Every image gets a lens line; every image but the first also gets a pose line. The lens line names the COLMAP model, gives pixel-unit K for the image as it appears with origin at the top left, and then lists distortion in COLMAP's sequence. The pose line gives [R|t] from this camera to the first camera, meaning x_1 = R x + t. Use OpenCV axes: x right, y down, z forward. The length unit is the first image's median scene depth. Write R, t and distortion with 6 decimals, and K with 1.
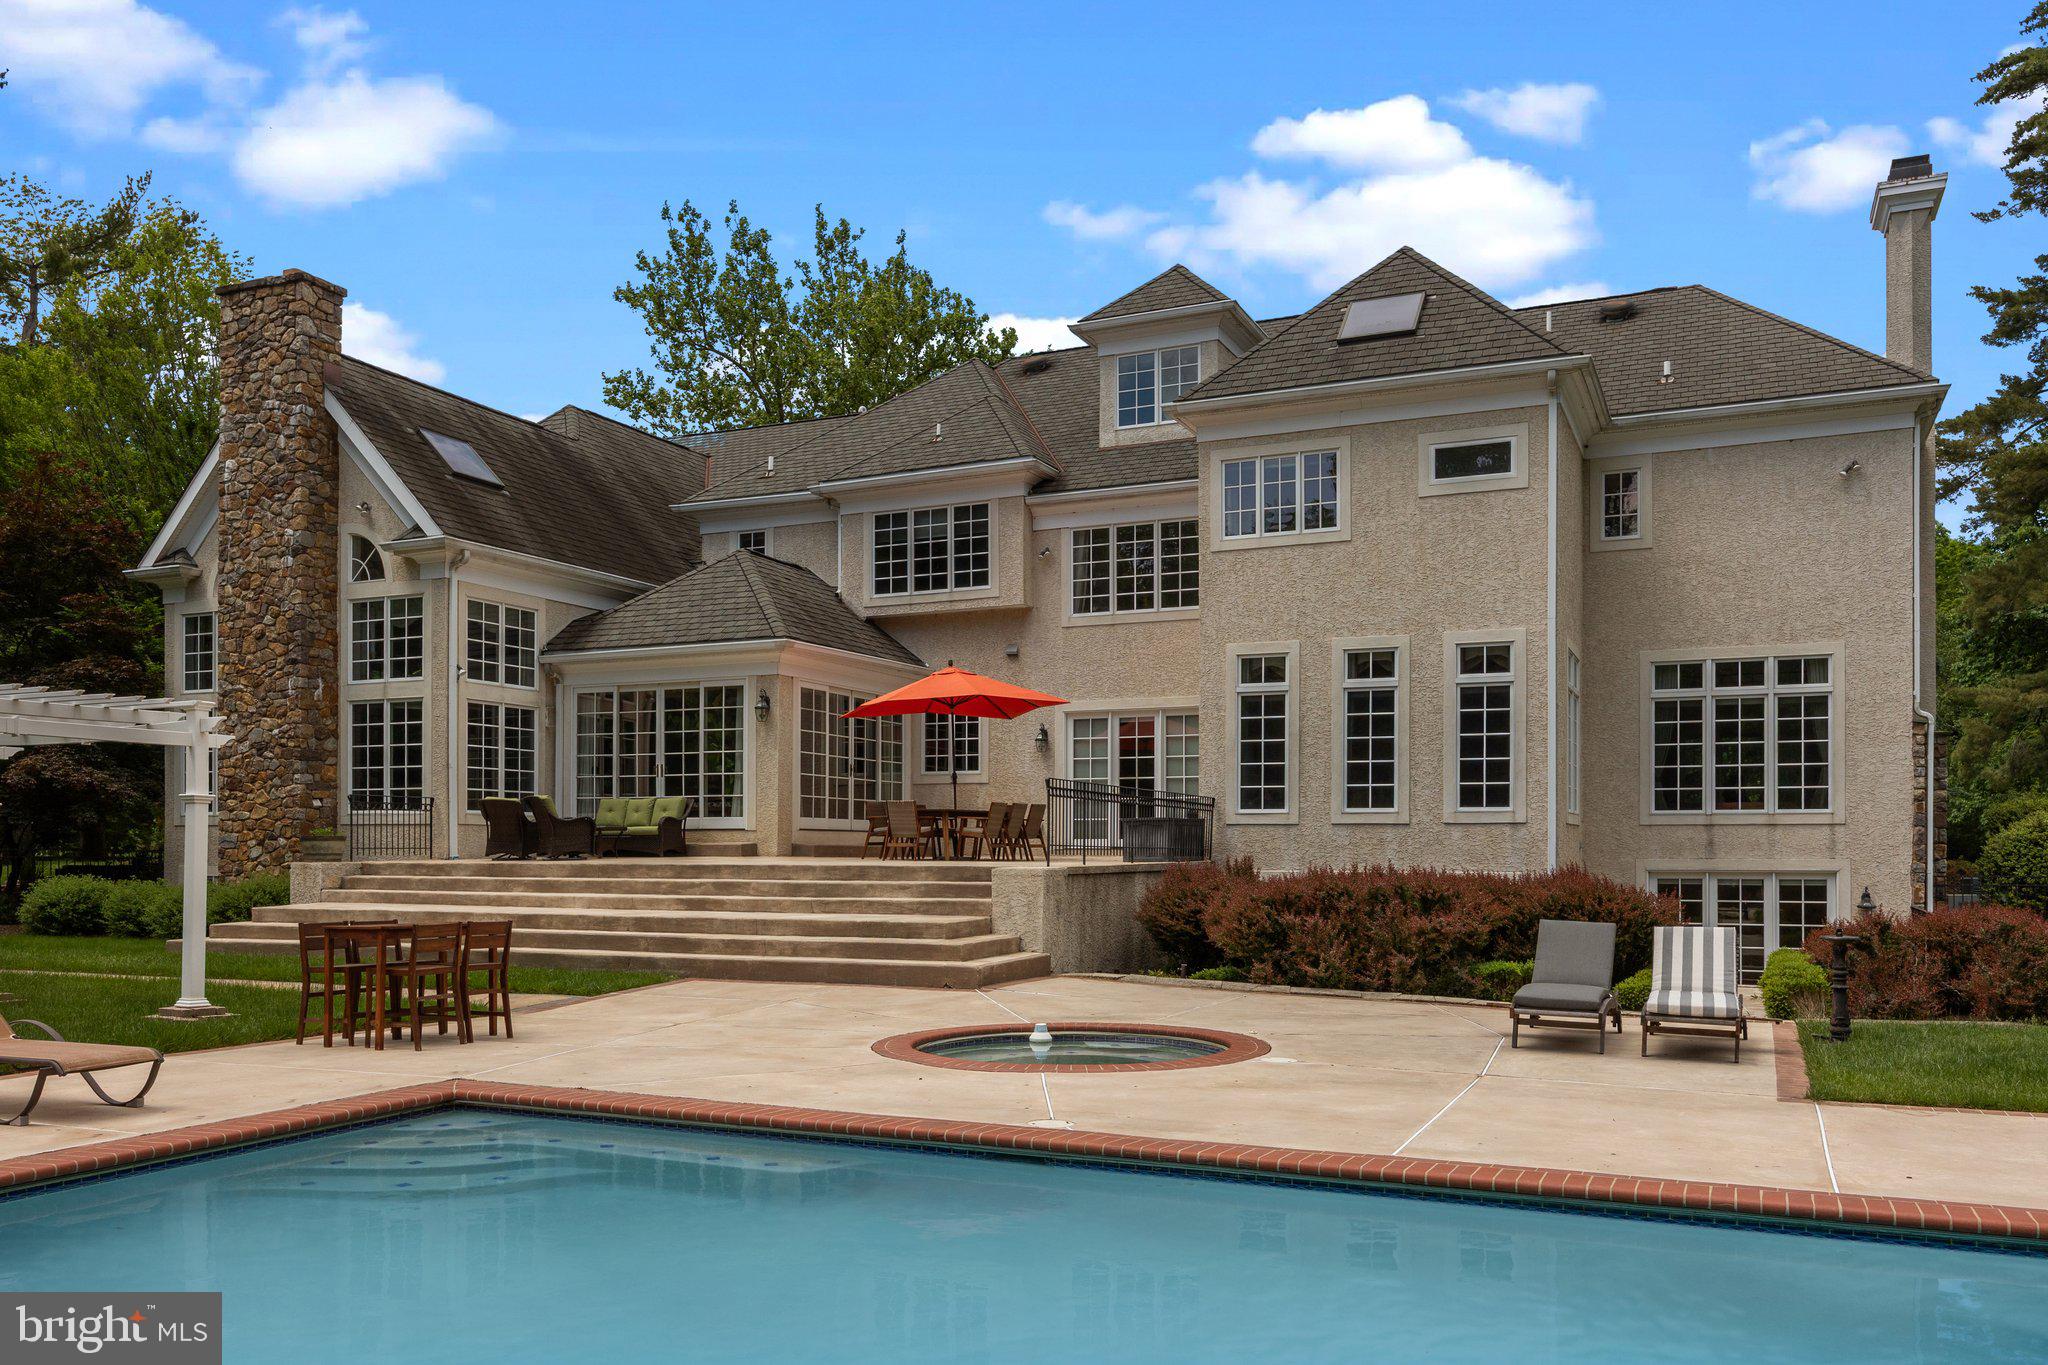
lens RADIAL K [[1556.3, 0, 1024.1], [0, 1556.3, 849.4], [0, 0, 1]] dist [0.002082, -0.005828]
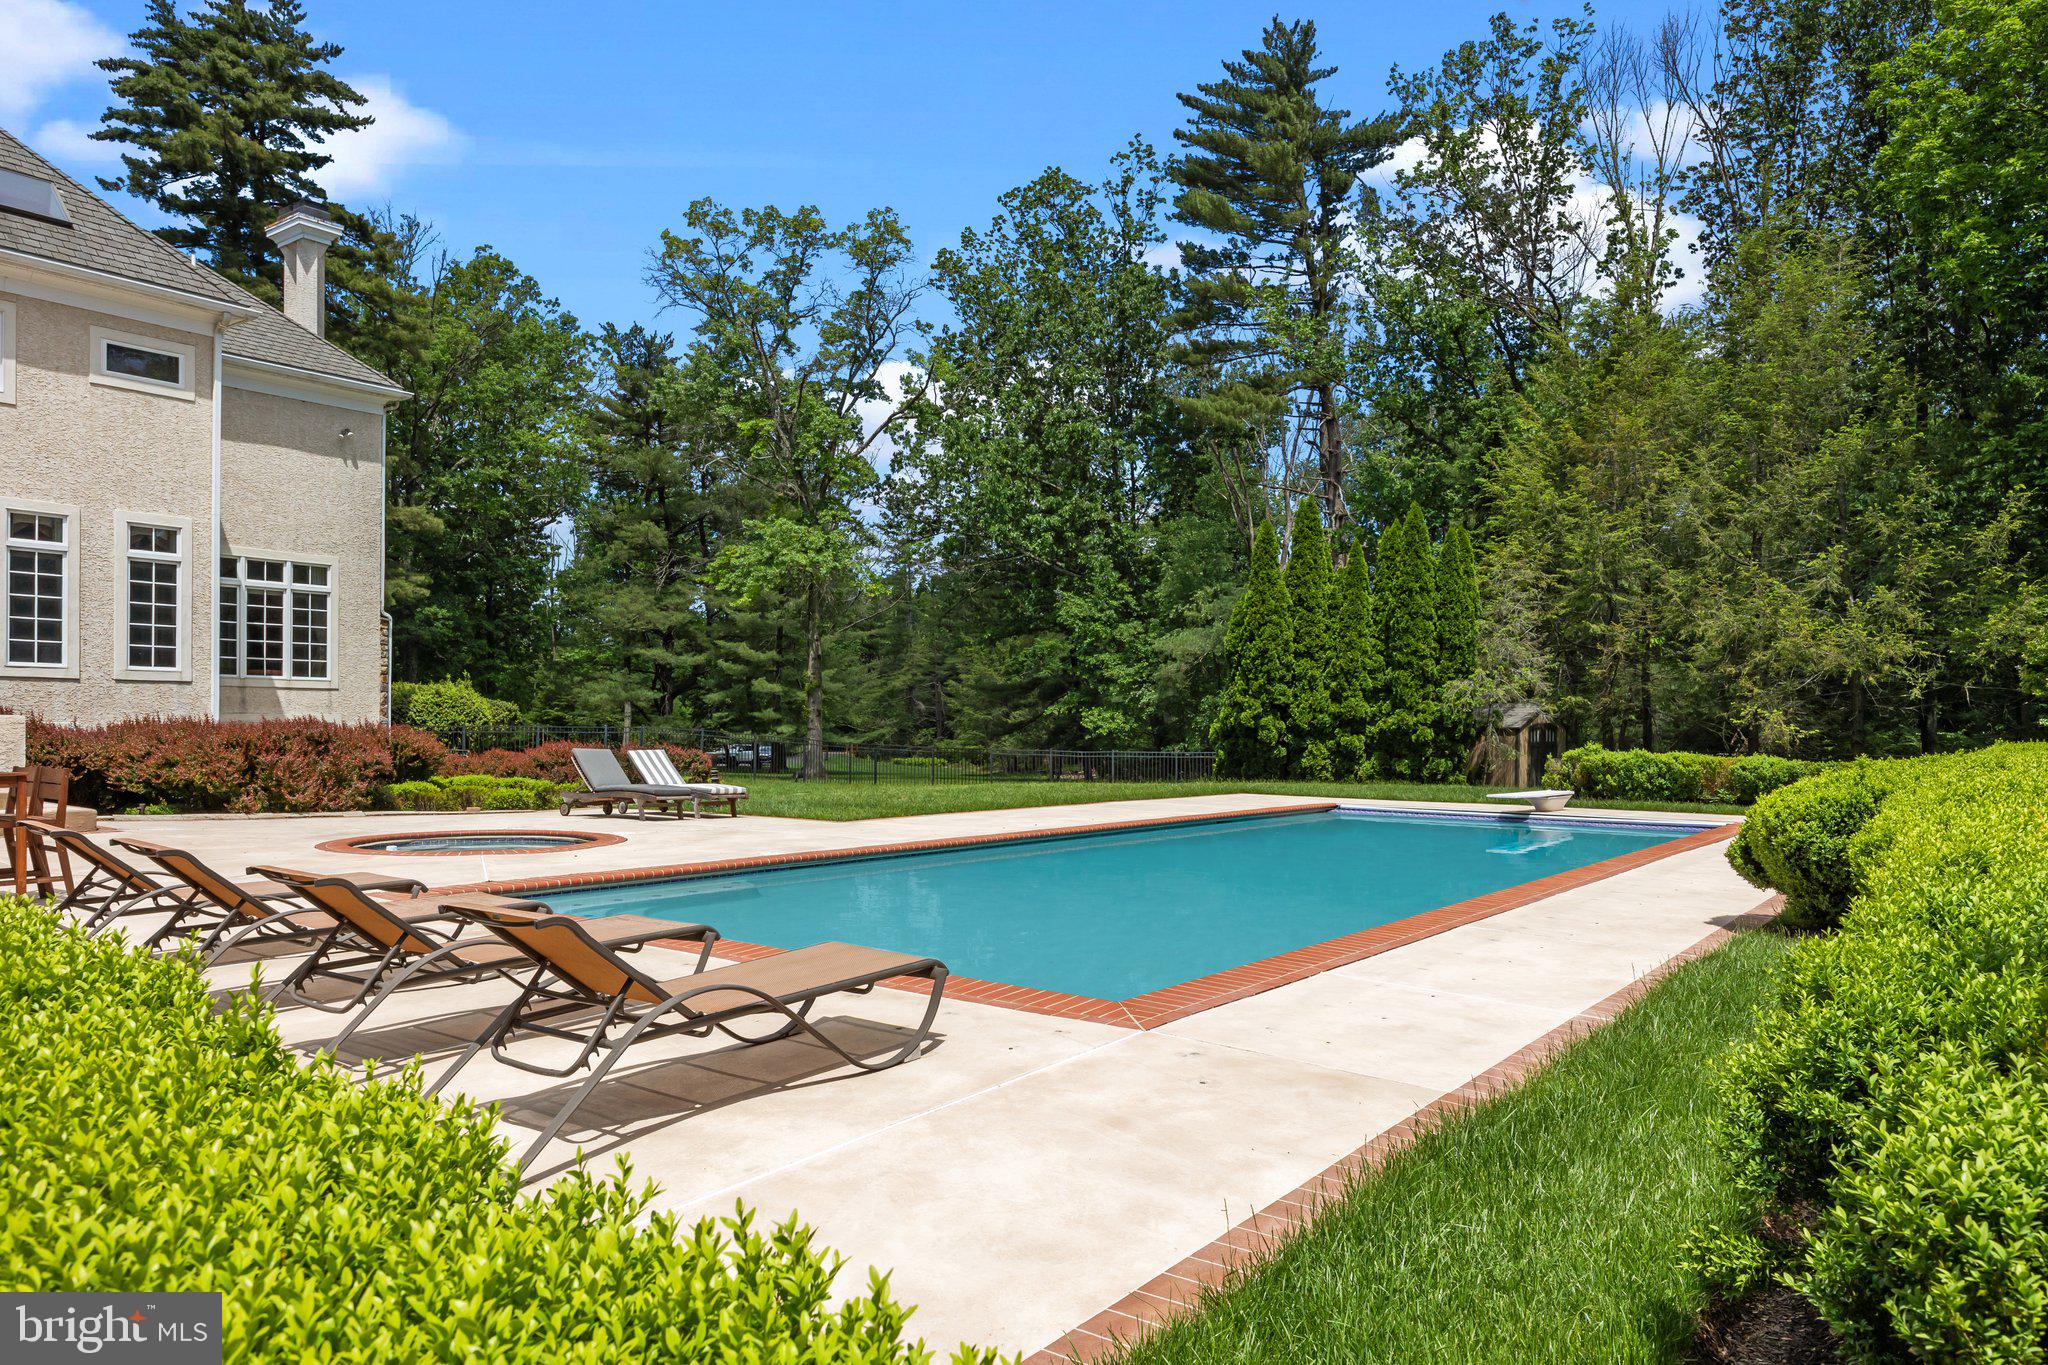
lens RADIAL K [[1356.2, 0, 1029.8], [0, 1356.2, 727.2], [0, 0, 1]] dist [0.001759, -0.001388]
pose [[0.215240, -0.002382, 0.976558, -0.484899], [-0.007731, 0.999962, 0.004143, 0.007546], [-0.976531, -0.008441, 0.215213, 0.128236]]
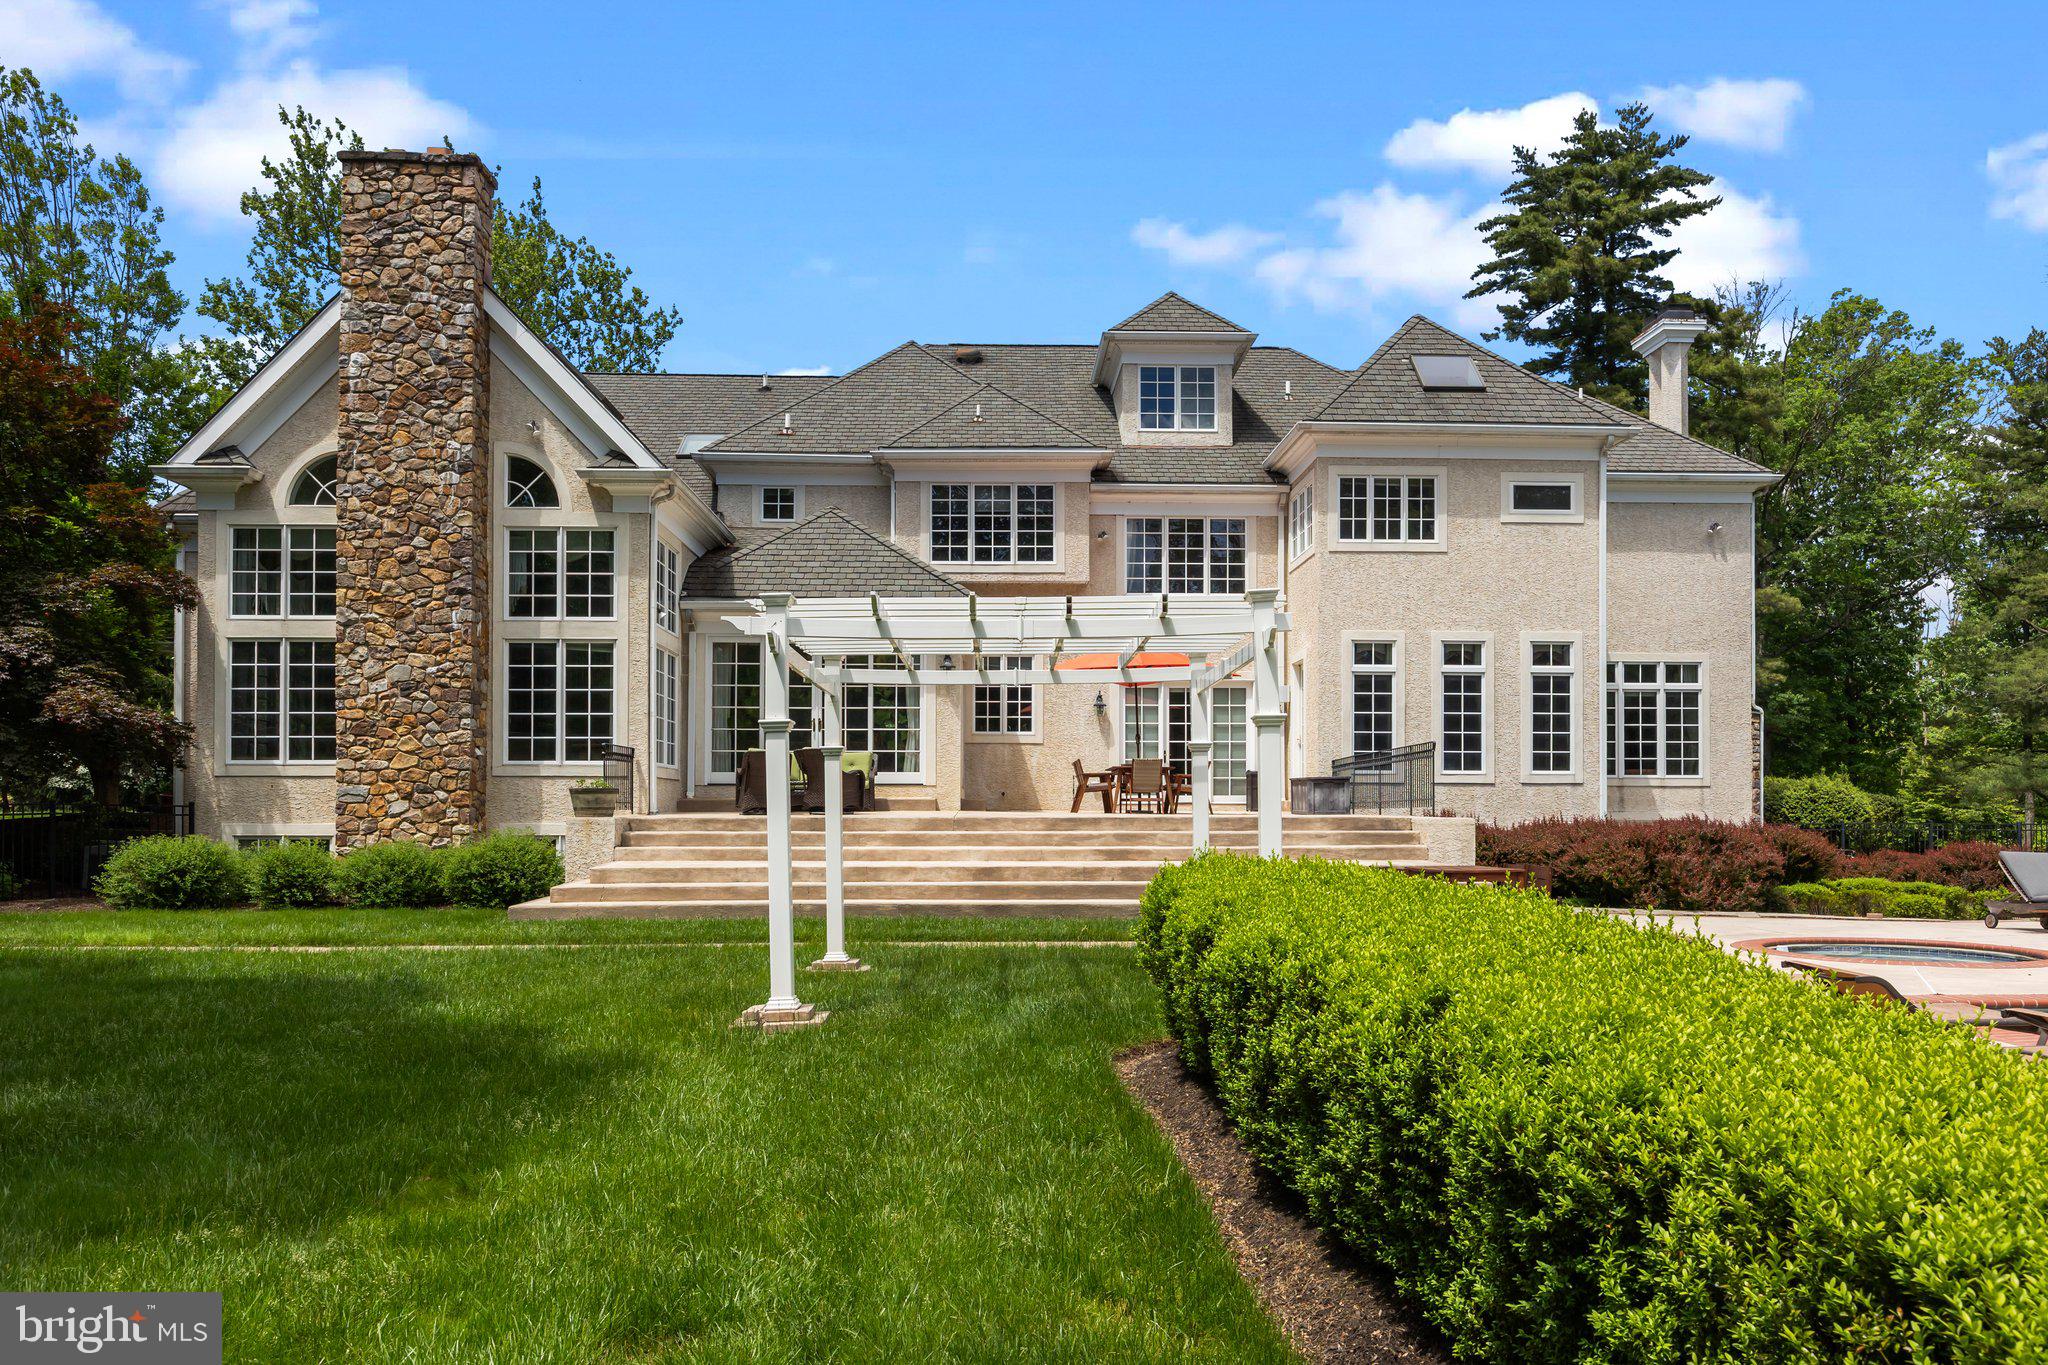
lens RADIAL K [[1438.2, 0, 1025.7], [0, 1438.2, 801.7], [0, 0, 1]] dist [-0.009834, 0.003609]
pose [[0.895463, 0.001550, 0.445134, -0.538167], [0.000968, 0.999985, -0.005430, 0.003510], [-0.445135, 0.005293, 0.895448, 0.124964]]
